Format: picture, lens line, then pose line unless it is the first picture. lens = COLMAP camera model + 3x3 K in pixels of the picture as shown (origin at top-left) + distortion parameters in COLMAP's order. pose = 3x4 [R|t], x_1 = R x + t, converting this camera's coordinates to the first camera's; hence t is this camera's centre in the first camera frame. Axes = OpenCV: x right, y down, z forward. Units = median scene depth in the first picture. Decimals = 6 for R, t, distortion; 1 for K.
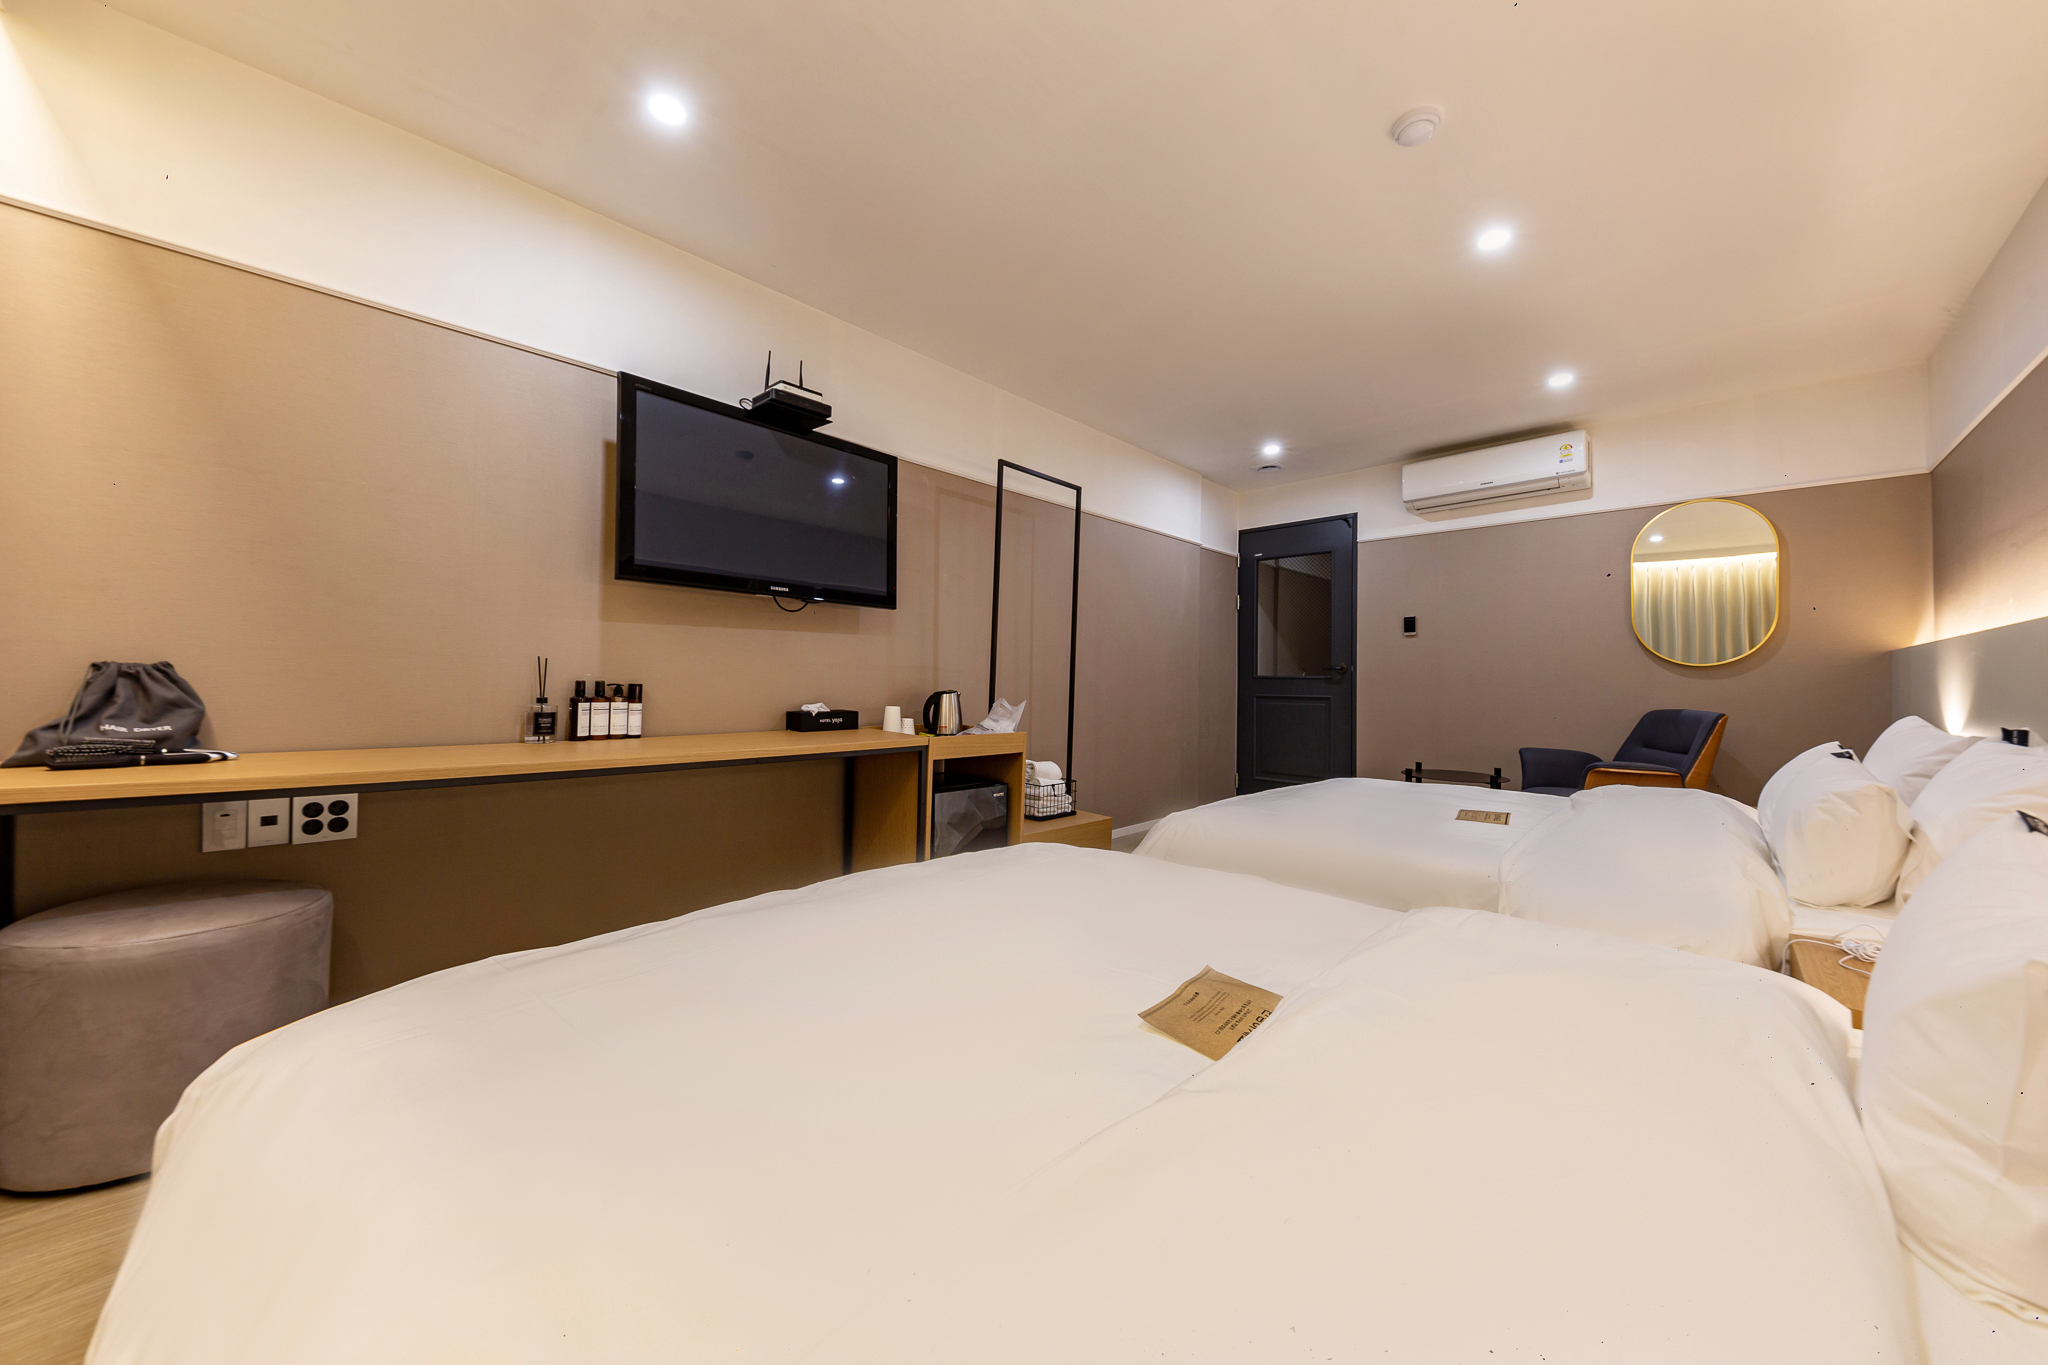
lens RADIAL K [[702.2, 0, 1024.9], [0, 702.2, 672.4], [0, 0, 1]] dist [0.022374, -0.008164]
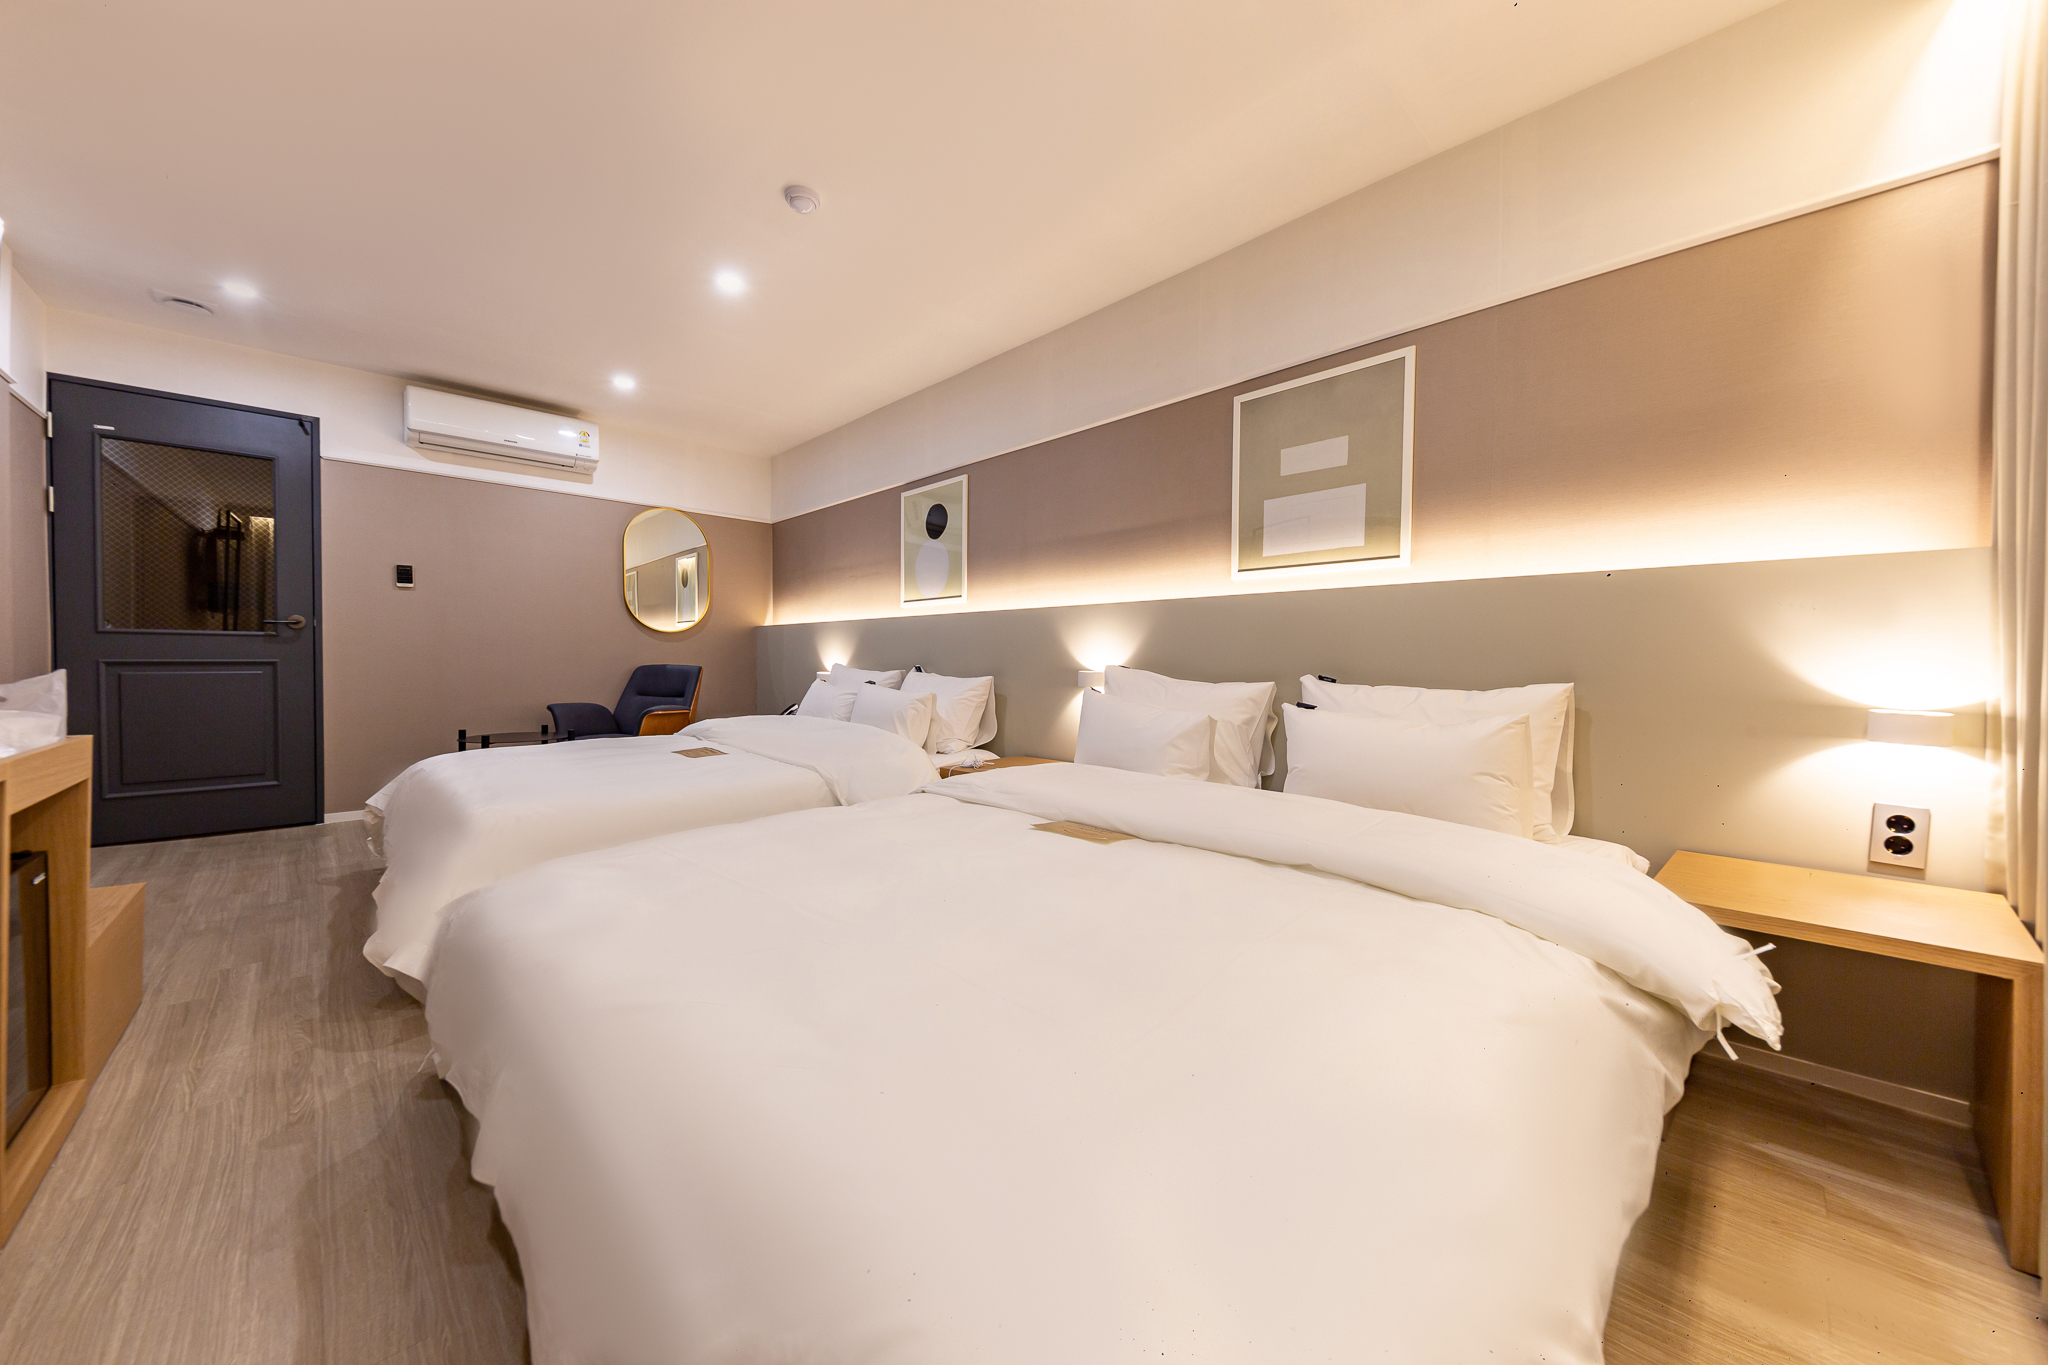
lens RADIAL K [[702.2, 0, 1024.9], [0, 702.2, 672.4], [0, 0, 1]] dist [0.022374, -0.008164]
pose [[0.042441, -0.031590, 0.998599, -0.332264], [-0.020408, 0.999264, 0.032478, 0.009102], [-0.998890, -0.021758, 0.041766, 0.244730]]
